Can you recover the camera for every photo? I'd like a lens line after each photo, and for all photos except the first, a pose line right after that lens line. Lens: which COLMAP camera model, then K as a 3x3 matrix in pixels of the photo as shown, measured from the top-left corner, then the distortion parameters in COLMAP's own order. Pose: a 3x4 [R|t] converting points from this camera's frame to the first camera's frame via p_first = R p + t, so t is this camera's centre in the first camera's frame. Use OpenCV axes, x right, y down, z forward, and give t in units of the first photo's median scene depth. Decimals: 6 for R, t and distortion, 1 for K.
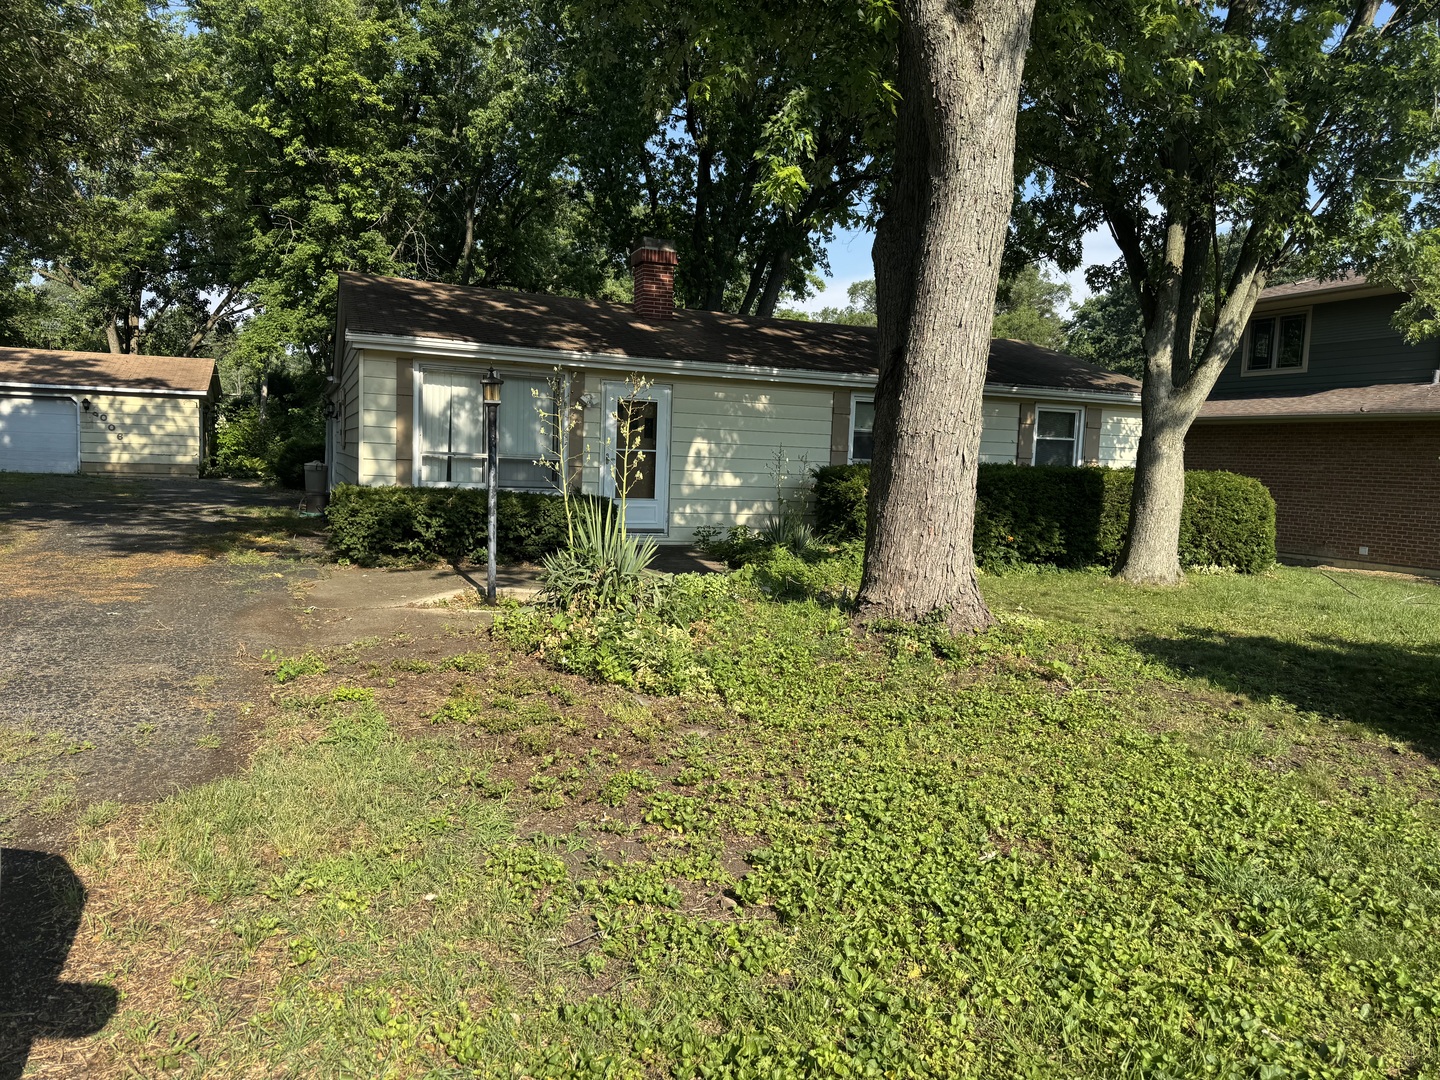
lens RADIAL K [[1011.6, 0, 716.9], [0, 1011.6, 552.0], [0, 0, 1]] dist [0.074085, -0.096083]
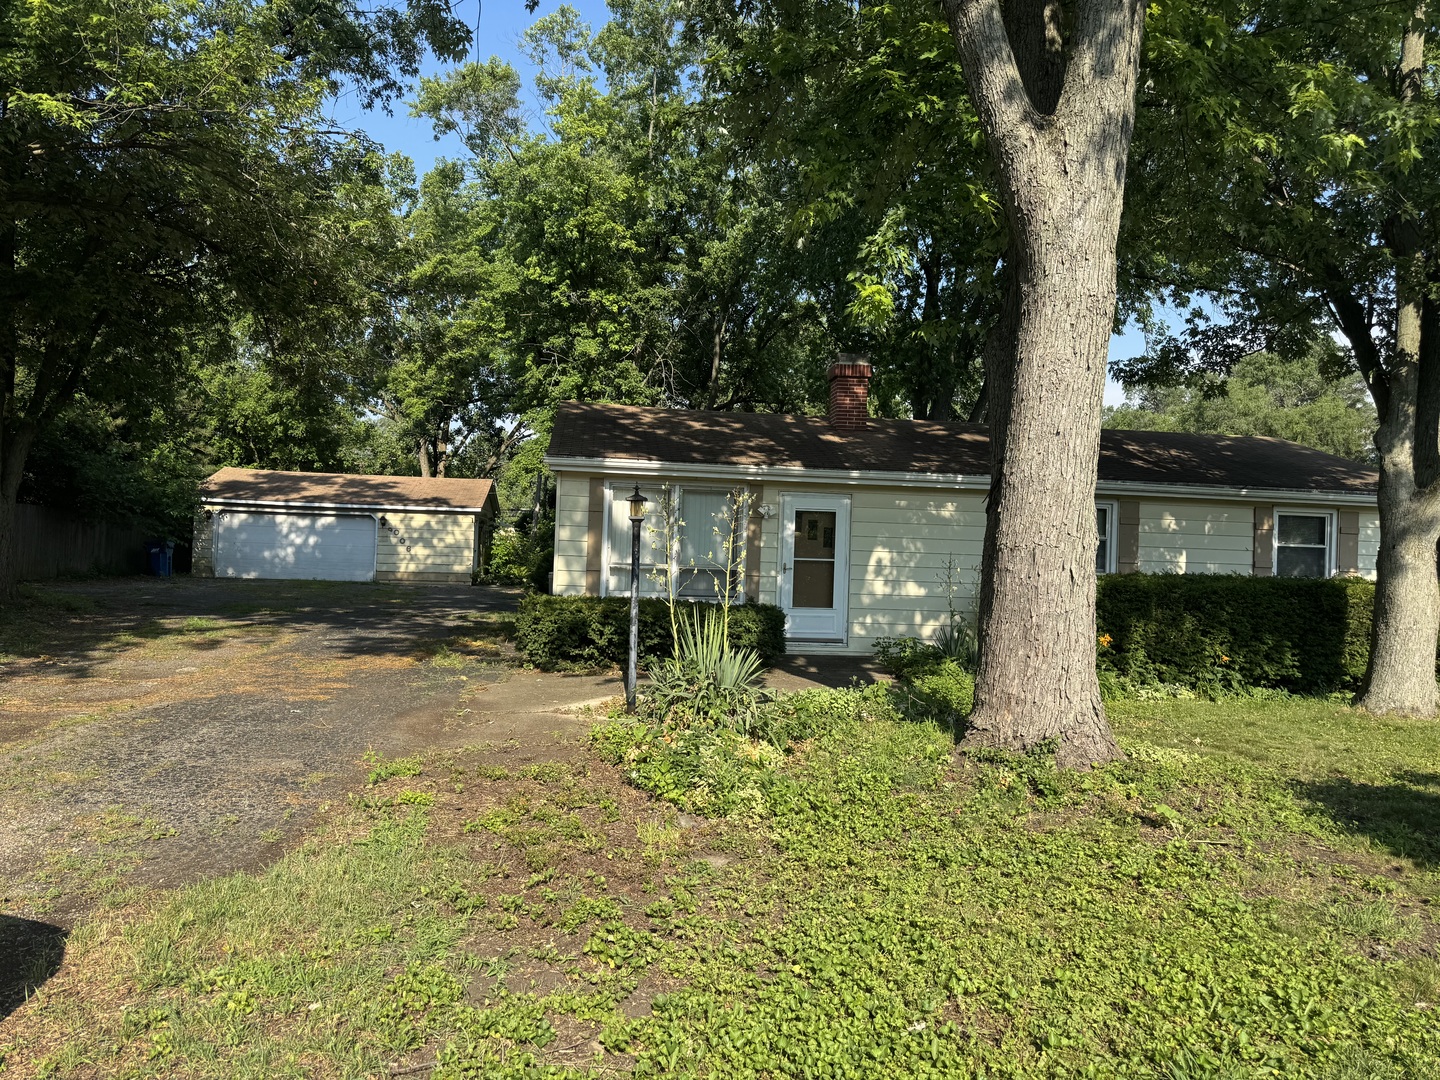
lens RADIAL K [[1011.6, 0, 732.3], [0, 1011.6, 550.0], [0, 0, 1]] dist [0.074085, -0.096083]
pose [[0.964211, -0.005922, -0.265070, 0.113449], [-0.021595, 0.994675, -0.100773, -0.008267], [0.264255, 0.102890, 0.958949, 0.017436]]
